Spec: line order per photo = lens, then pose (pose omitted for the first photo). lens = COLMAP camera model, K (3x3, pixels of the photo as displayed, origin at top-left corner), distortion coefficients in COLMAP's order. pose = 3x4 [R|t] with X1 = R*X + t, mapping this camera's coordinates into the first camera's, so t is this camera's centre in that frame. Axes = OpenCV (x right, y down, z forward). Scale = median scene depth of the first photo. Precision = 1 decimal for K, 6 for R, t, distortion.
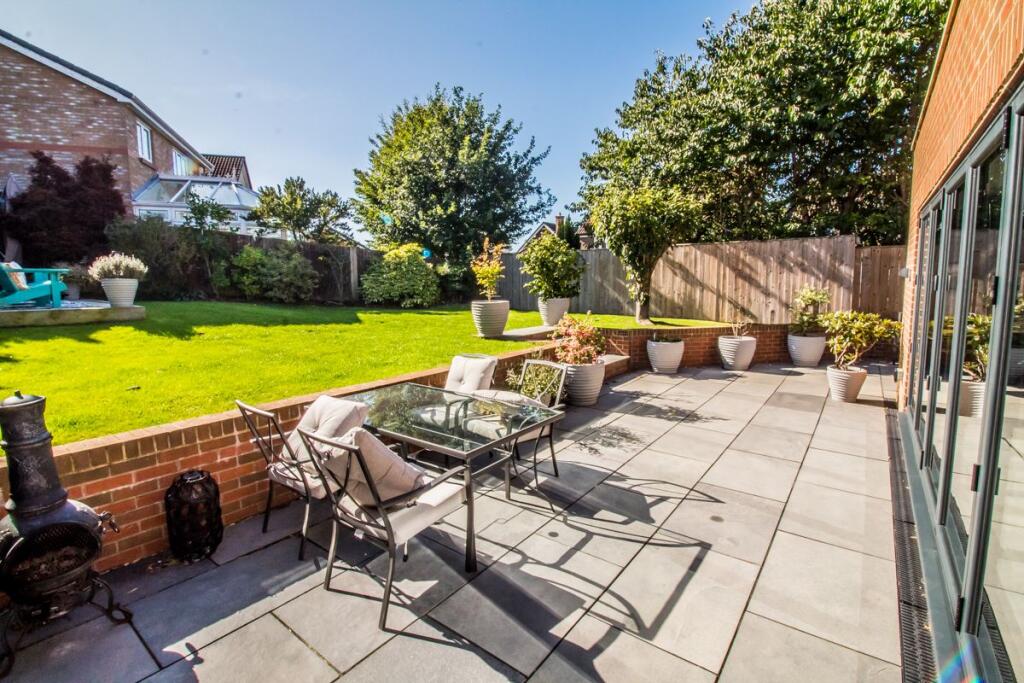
lens RADIAL K [[469.0, 0, 513.1], [0, 469.0, 337.1], [0, 0, 1]] dist [-0.004725, -0.003202]
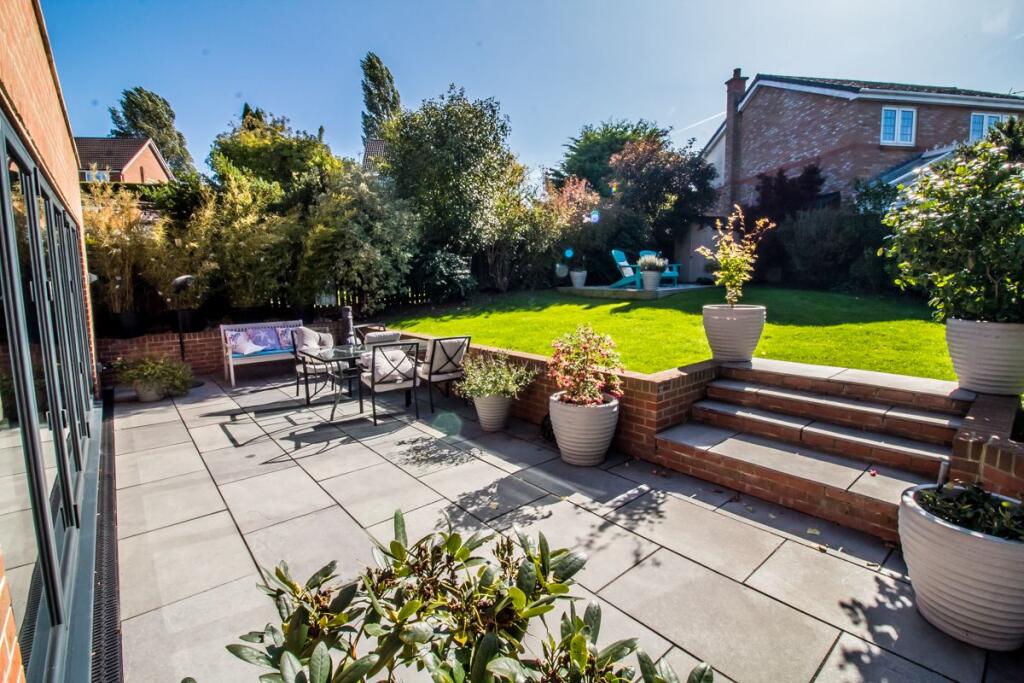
lens RADIAL K [[469.0, 0, 510.5], [0, 469.0, 337.3], [0, 0, 1]] dist [-0.004725, -0.003202]
pose [[-0.211273, 0.139044, -0.967487, 1.267866], [-0.108297, 0.980406, 0.164550, -0.207720], [0.971409, 0.139541, -0.192075, 1.601402]]
